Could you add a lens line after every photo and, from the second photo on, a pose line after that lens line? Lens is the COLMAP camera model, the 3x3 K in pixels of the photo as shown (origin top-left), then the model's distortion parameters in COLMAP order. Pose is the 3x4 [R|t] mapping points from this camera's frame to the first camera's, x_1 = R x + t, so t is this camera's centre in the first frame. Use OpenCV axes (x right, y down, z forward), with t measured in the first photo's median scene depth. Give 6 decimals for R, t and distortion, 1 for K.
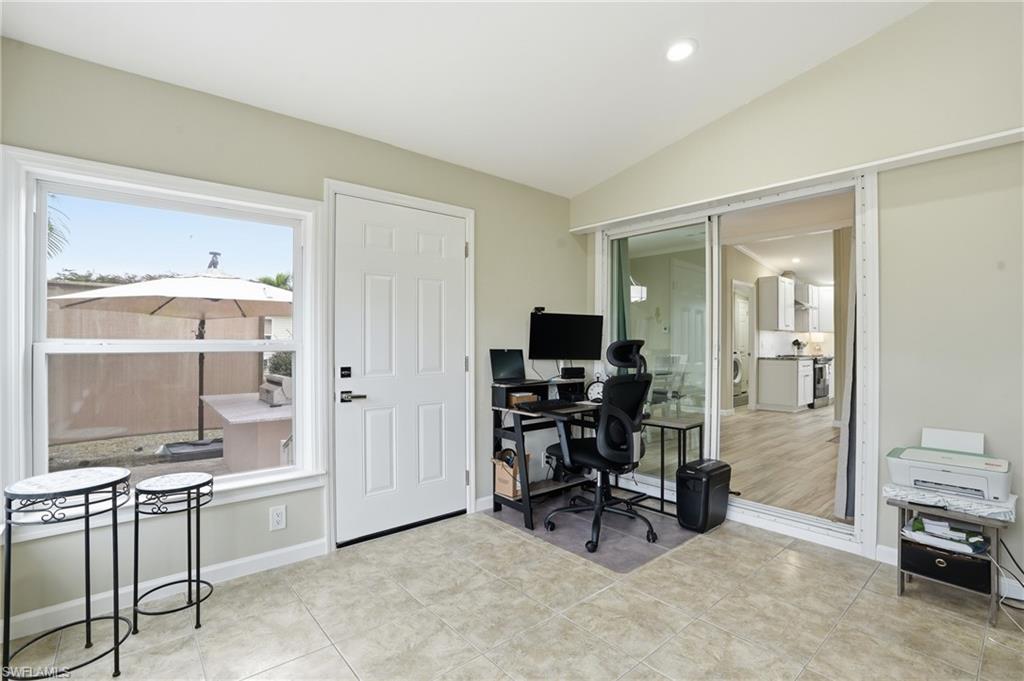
lens RADIAL K [[483.9, 0, 508.0], [0, 483.9, 333.0], [0, 0, 1]] dist [-0.073174, 0.029177]
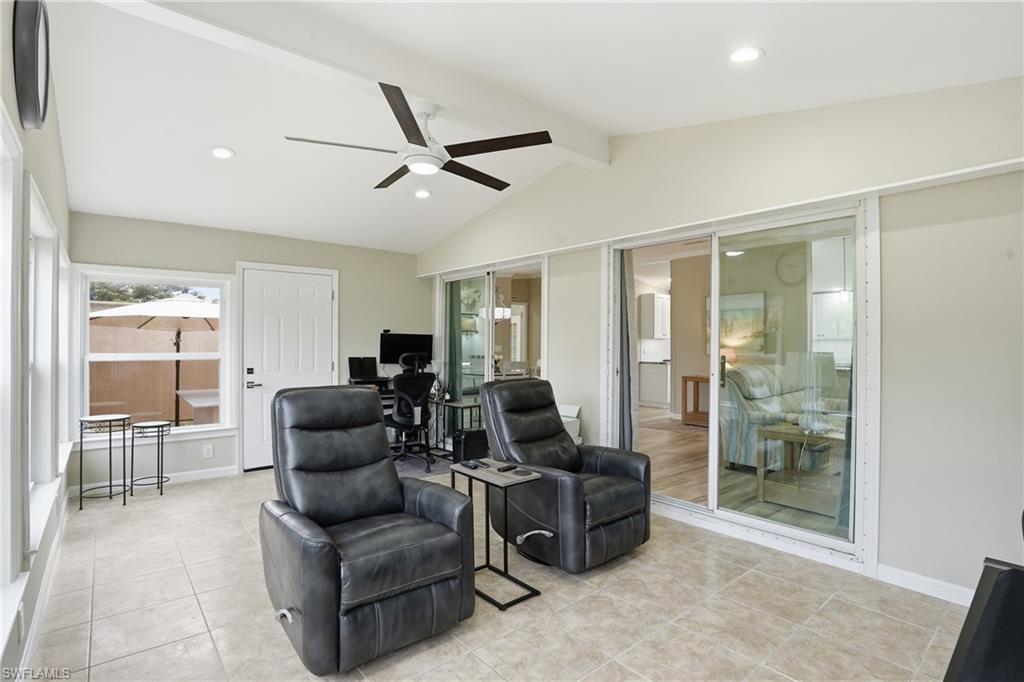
lens RADIAL K [[529.4, 0, 507.3], [0, 529.4, 328.7], [0, 0, 1]] dist [-0.037627, -0.000543]
pose [[0.999482, 0.000727, -0.032169, 0.565029], [-0.000947, 0.999976, -0.006812, -0.051416], [0.032163, 0.006839, 0.999459, -0.754422]]
